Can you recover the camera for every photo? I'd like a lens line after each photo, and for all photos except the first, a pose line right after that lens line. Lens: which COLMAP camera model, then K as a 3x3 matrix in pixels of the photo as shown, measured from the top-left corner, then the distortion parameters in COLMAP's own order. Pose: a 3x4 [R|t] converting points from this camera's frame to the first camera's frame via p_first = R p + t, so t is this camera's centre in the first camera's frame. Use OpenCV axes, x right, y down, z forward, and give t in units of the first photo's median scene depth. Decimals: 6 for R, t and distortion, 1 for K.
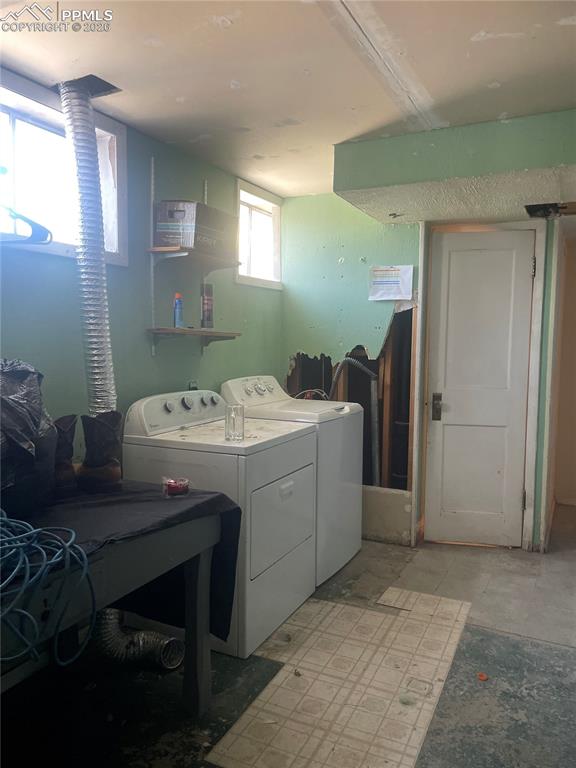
lens RADIAL K [[584.2, 0, 287.4], [0, 584.2, 384.4], [0, 0, 1]] dist [0.051728, -0.087165]
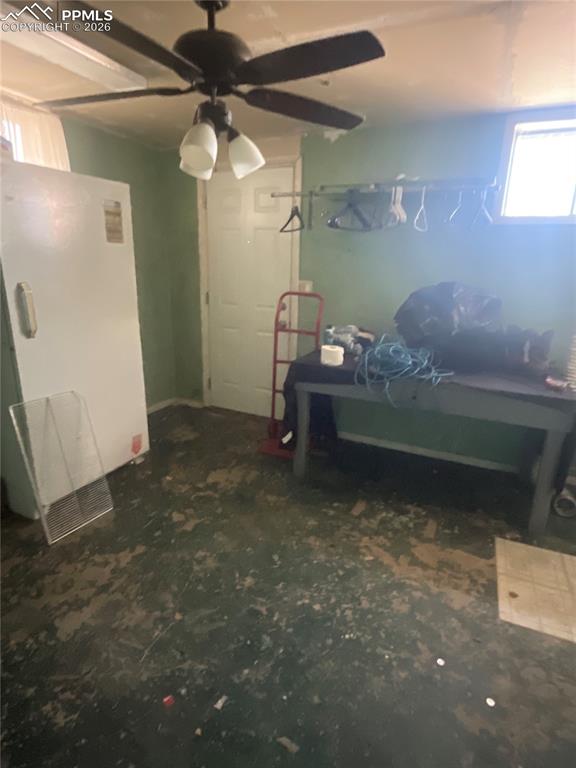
lens RADIAL K [[426.1, 0, 290.5], [0, 426.1, 382.0], [0, 0, 1]] dist [-0.008172, 0.001160]
pose [[0.030939, 0.264831, -0.963798, 0.798601], [-0.101439, 0.960113, 0.260562, -0.038600], [0.994361, 0.089705, 0.056569, 0.279972]]
